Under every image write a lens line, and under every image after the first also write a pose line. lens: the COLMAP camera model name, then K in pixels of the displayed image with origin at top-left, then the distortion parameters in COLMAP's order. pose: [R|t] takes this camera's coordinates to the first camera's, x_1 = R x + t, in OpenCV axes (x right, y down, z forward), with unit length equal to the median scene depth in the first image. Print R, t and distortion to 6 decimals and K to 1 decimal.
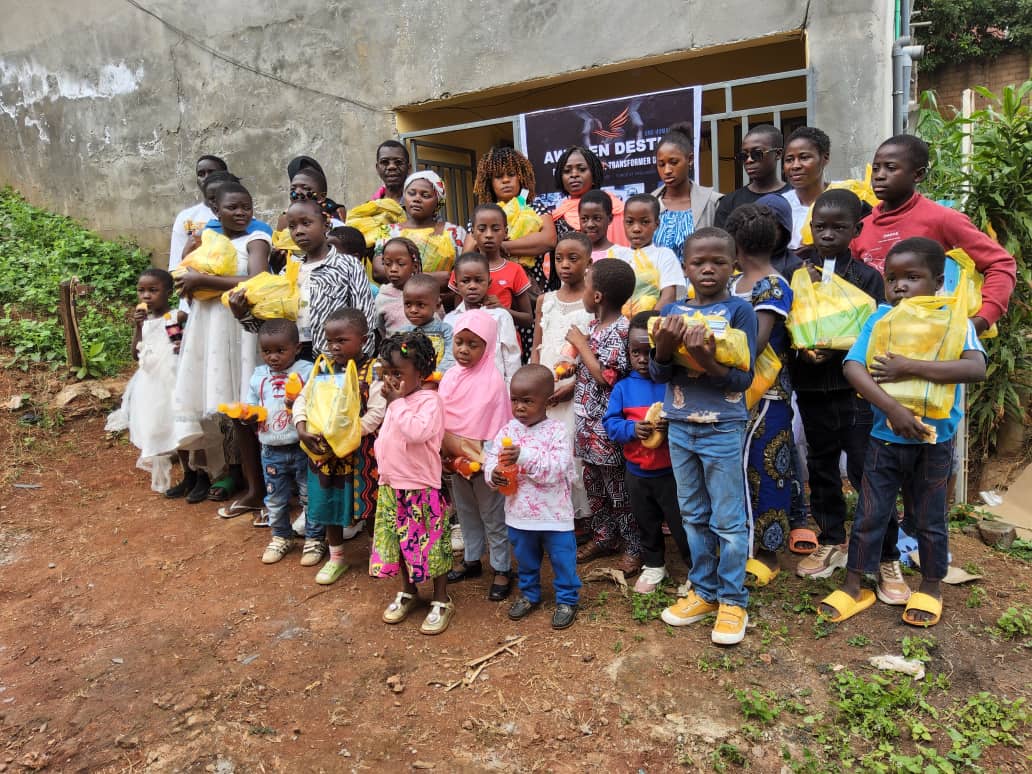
lens RADIAL K [[774.4, 0, 526.7], [0, 774.4, 386.3], [0, 0, 1]] dist [0.024792, -0.055792]
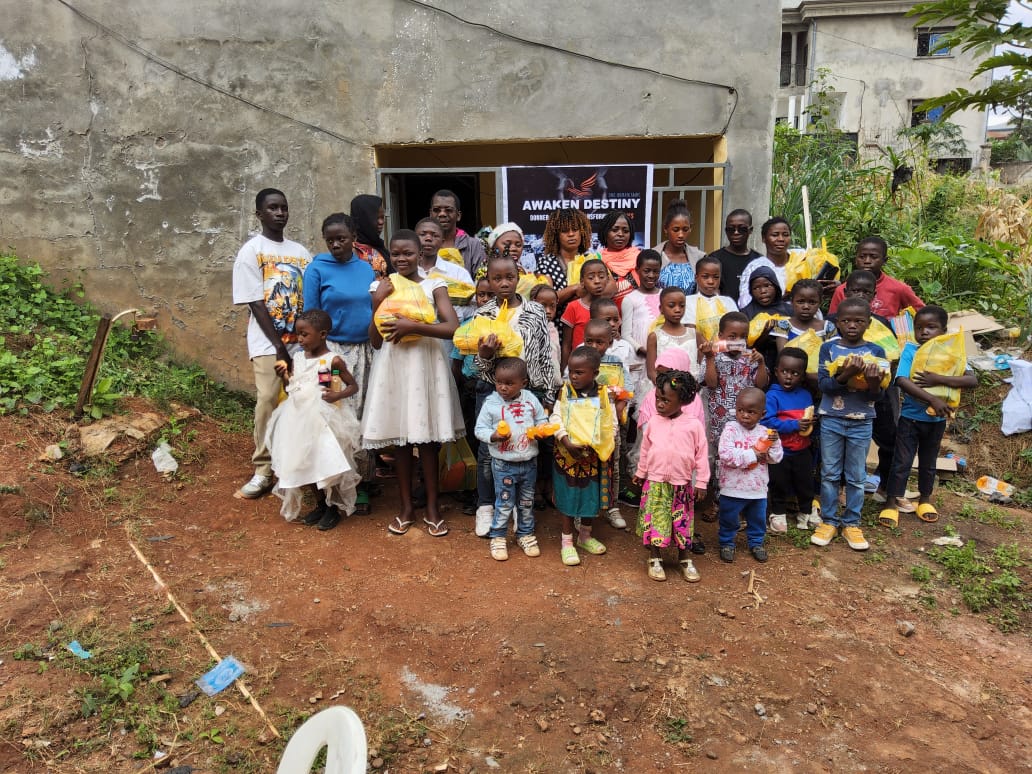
lens RADIAL K [[761.4, 0, 521.6], [0, 761.4, 388.8], [0, 0, 1]] dist [0.051760, -0.100620]
pose [[0.858072, -0.057321, 0.510320, -0.621925], [0.047057, 0.998346, 0.033016, -0.051878], [-0.511369, -0.004316, 0.859351, -0.018100]]
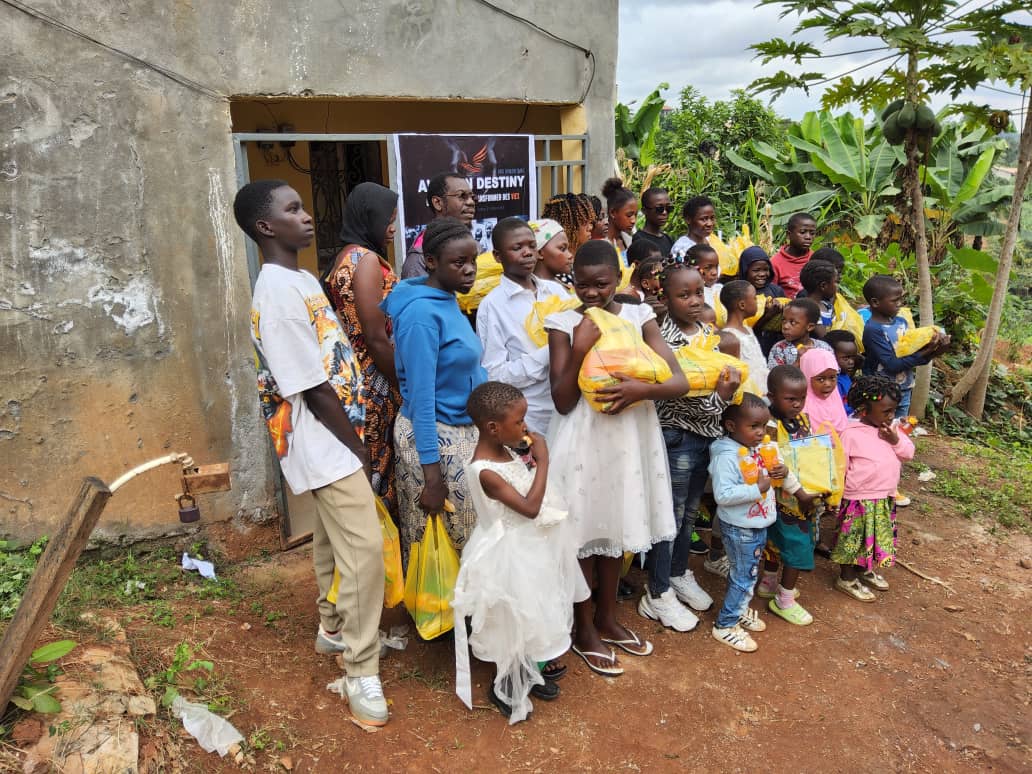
lens RADIAL K [[770.5, 0, 514.6], [0, 770.5, 387.2], [0, 0, 1]] dist [0.014123, -0.046941]
pose [[0.298108, -0.209781, 0.931195, -0.860548], [0.169893, 0.971635, 0.164502, -0.203433], [-0.939291, 0.109164, 0.325293, 0.651365]]
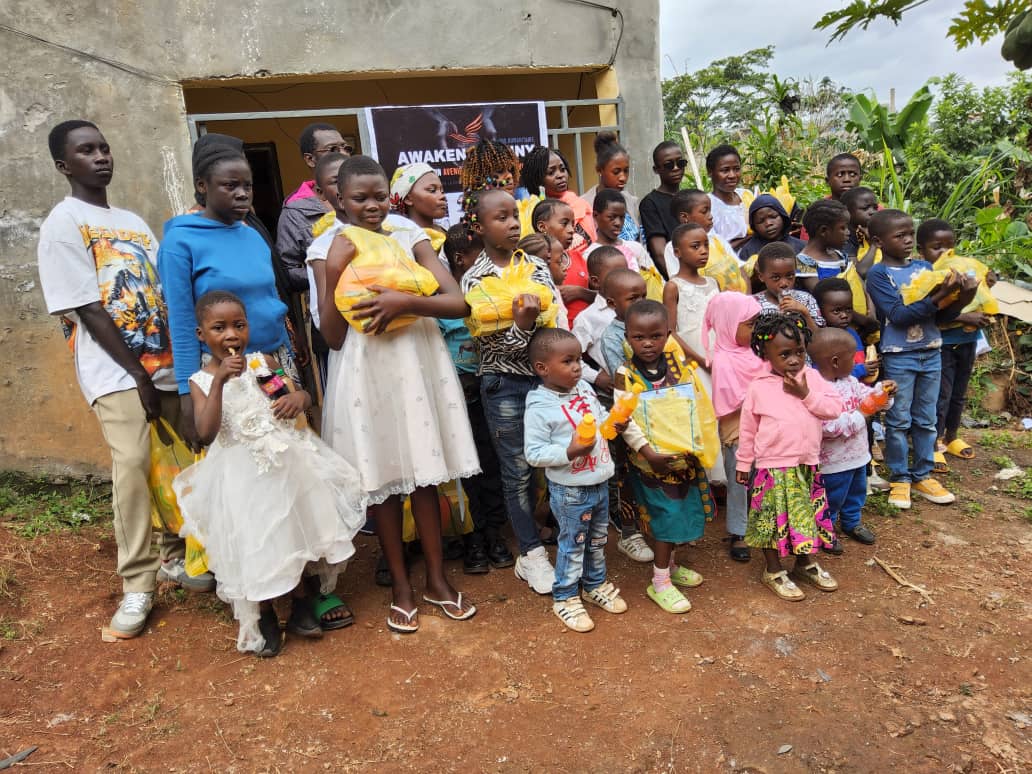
lens RADIAL K [[773.1, 0, 518.6], [0, 773.1, 389.7], [0, 0, 1]] dist [0.019420, -0.047893]
pose [[0.603445, -0.168083, 0.779488, -0.672200], [0.196690, 0.978703, 0.058771, -0.055919], [-0.772766, 0.117852, 0.623654, 0.366685]]
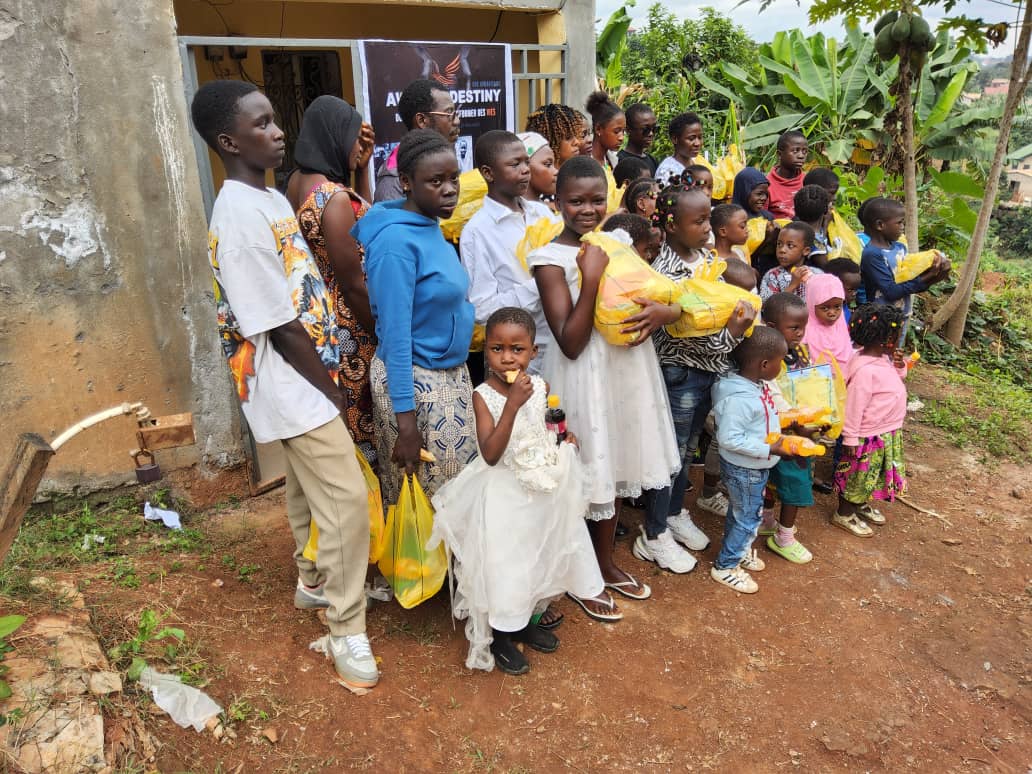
lens RADIAL K [[774.1, 0, 515.6], [0, 774.1, 386.4], [0, 0, 1]] dist [-0.002404, -0.020471]
pose [[0.250536, -0.294487, 0.922230, -0.819857], [0.172683, 0.950929, 0.256739, -0.199621], [-0.952582, 0.094931, 0.289095, 0.685676]]
